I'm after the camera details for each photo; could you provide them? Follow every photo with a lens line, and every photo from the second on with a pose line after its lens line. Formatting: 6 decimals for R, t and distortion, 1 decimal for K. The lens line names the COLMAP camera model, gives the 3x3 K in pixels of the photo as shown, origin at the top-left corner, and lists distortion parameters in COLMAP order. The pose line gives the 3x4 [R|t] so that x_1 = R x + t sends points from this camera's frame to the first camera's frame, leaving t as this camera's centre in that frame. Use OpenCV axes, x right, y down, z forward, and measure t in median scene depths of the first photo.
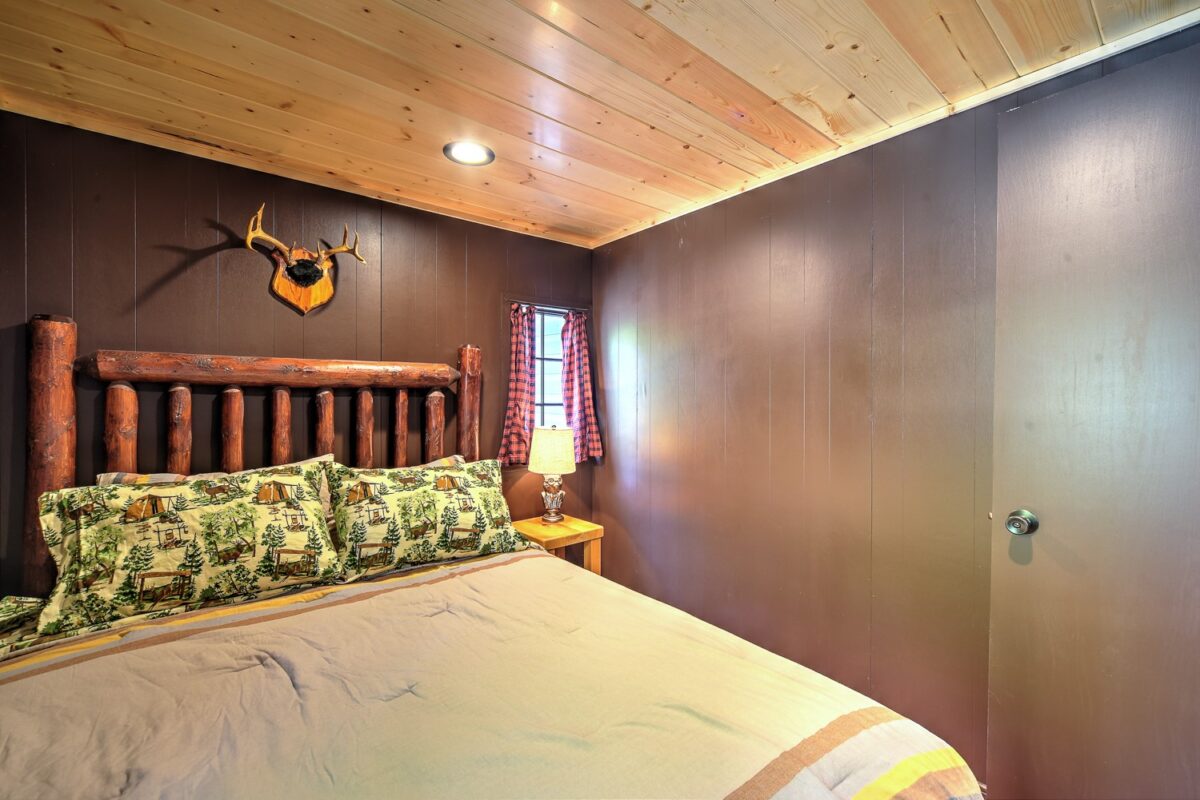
lens RADIAL K [[501.7, 0, 627.4], [0, 501.7, 396.1], [0, 0, 1]] dist [-0.007131, 0.002296]
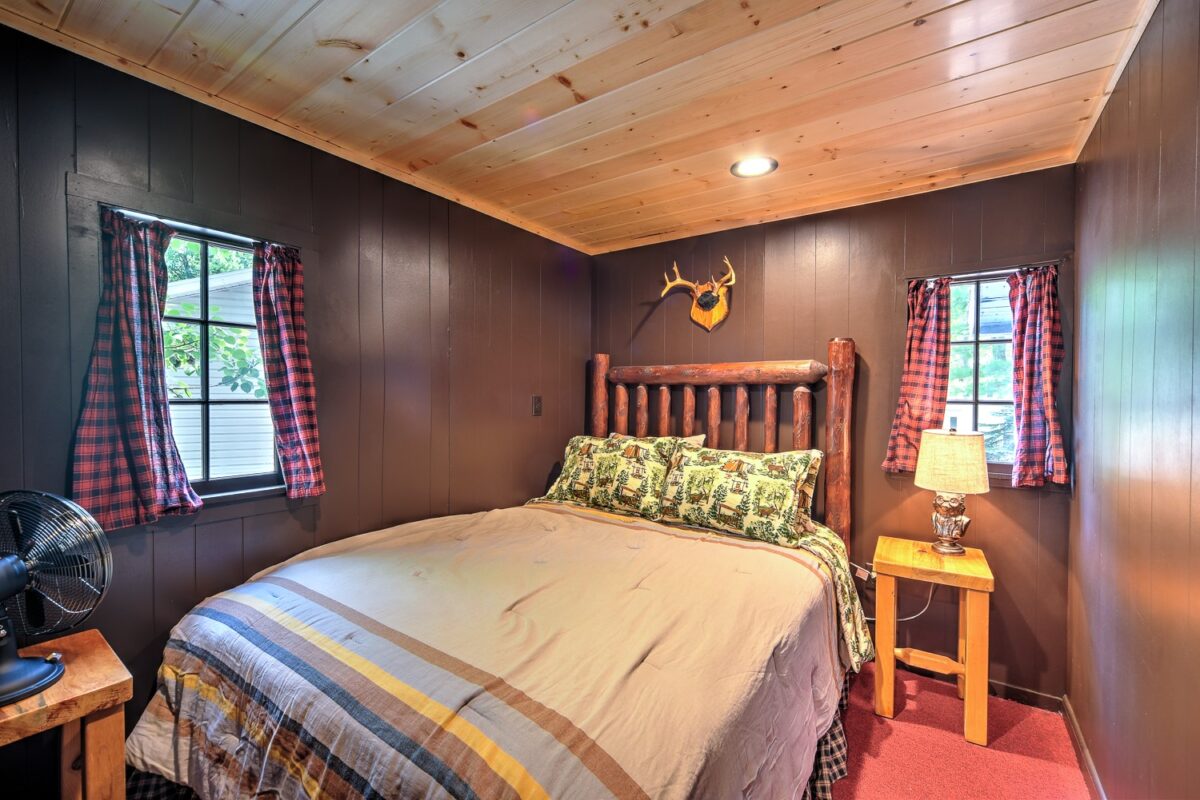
lens RADIAL K [[501.7, 0, 598.3], [0, 501.7, 400.4], [0, 0, 1]] dist [-0.007131, 0.002296]
pose [[0.253569, 0.013571, -0.967222, 0.699394], [-0.001149, 0.999905, 0.013729, 0.006991], [0.967317, -0.002370, 0.253560, 0.425525]]
